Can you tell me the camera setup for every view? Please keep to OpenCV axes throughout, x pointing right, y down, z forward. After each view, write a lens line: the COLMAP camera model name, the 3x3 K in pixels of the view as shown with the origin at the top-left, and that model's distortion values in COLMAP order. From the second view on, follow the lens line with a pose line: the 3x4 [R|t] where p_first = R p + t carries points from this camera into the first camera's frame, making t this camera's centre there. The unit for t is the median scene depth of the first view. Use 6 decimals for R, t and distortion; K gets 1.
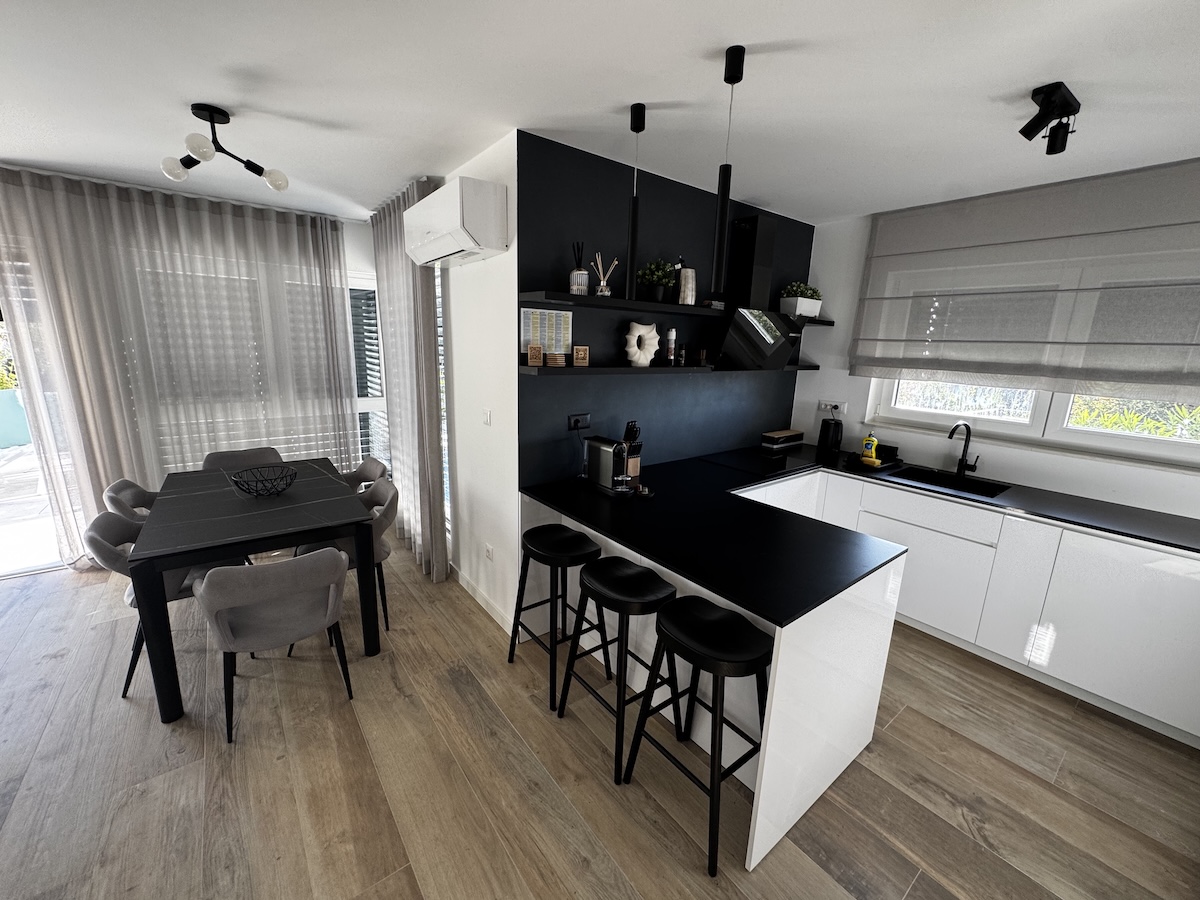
lens RADIAL K [[474.8, 0, 600.0], [0, 474.8, 450.0], [0, 0, 1]] dist [-0.002308, -0.000235]
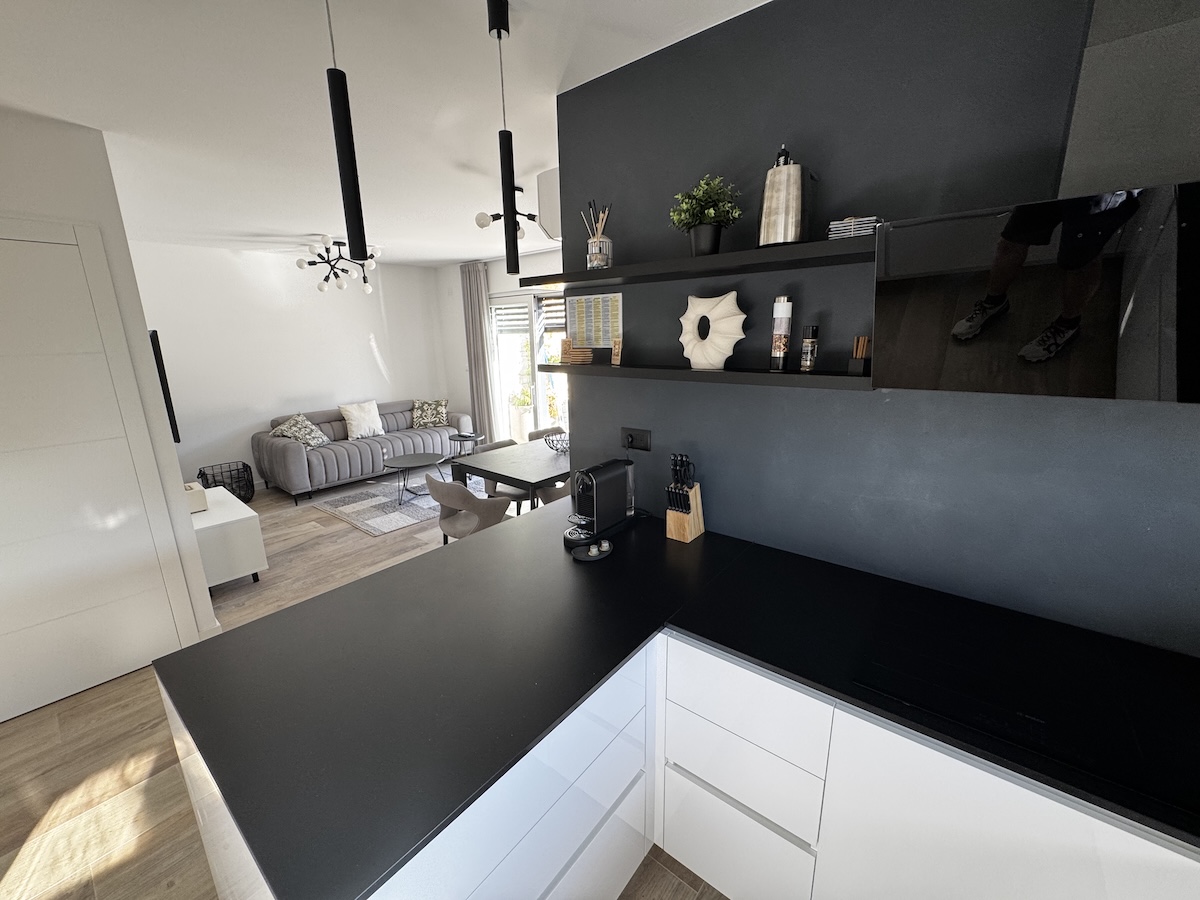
lens RADIAL K [[474.8, 0, 600.0], [0, 474.8, 450.0], [0, 0, 1]] dist [-0.002308, -0.000235]
pose [[0.228371, 0.194082, -0.954033, 0.634907], [-0.196621, 0.968930, 0.150047, -0.140823], [0.953513, 0.153316, 0.259436, 0.734958]]
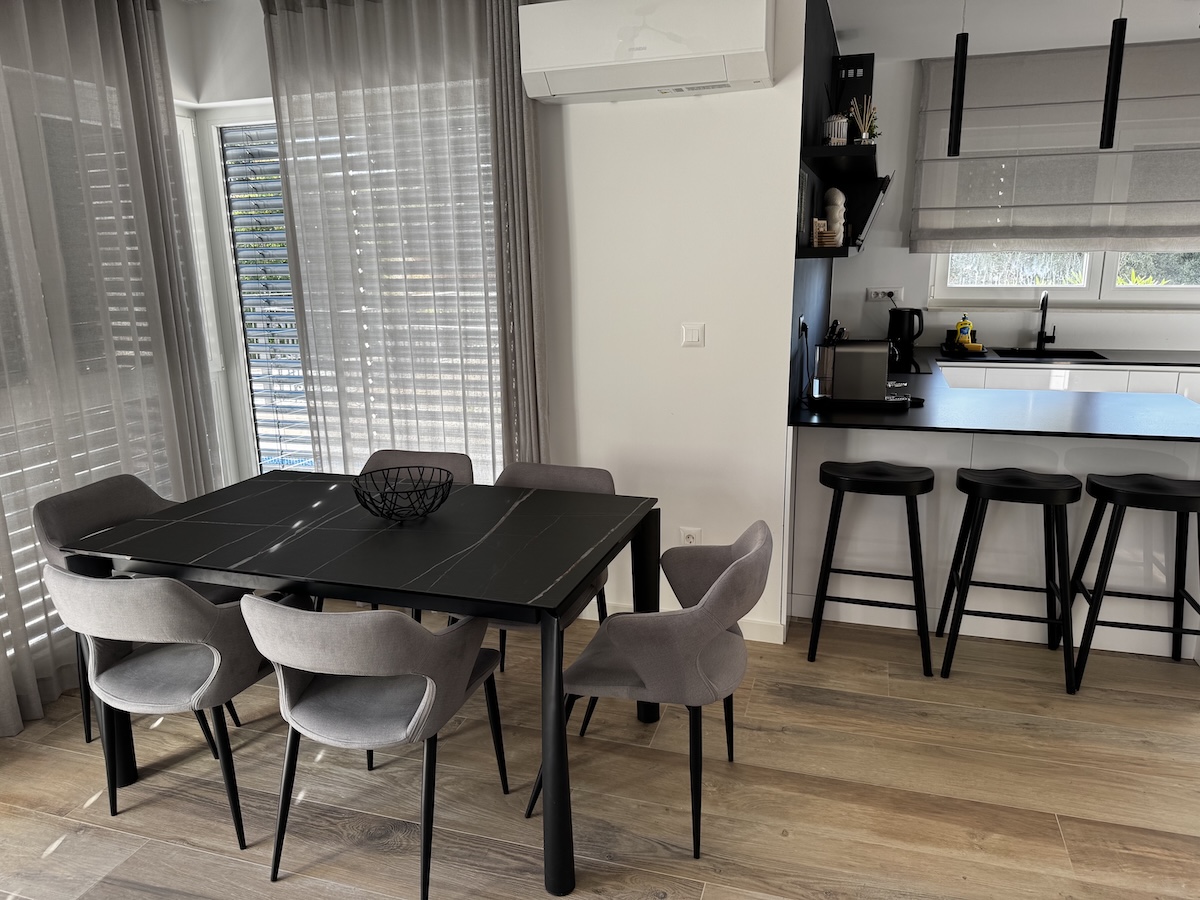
lens RADIAL K [[849.9, 0, 600.0], [0, 849.9, 450.0], [0, 0, 1]] dist [-0.003360, -0.002945]
pose [[0.824809, -0.175146, 0.537600, -1.013866], [0.167647, 0.983812, 0.063306, -0.004255], [-0.539985, 0.037911, 0.840820, 0.074731]]
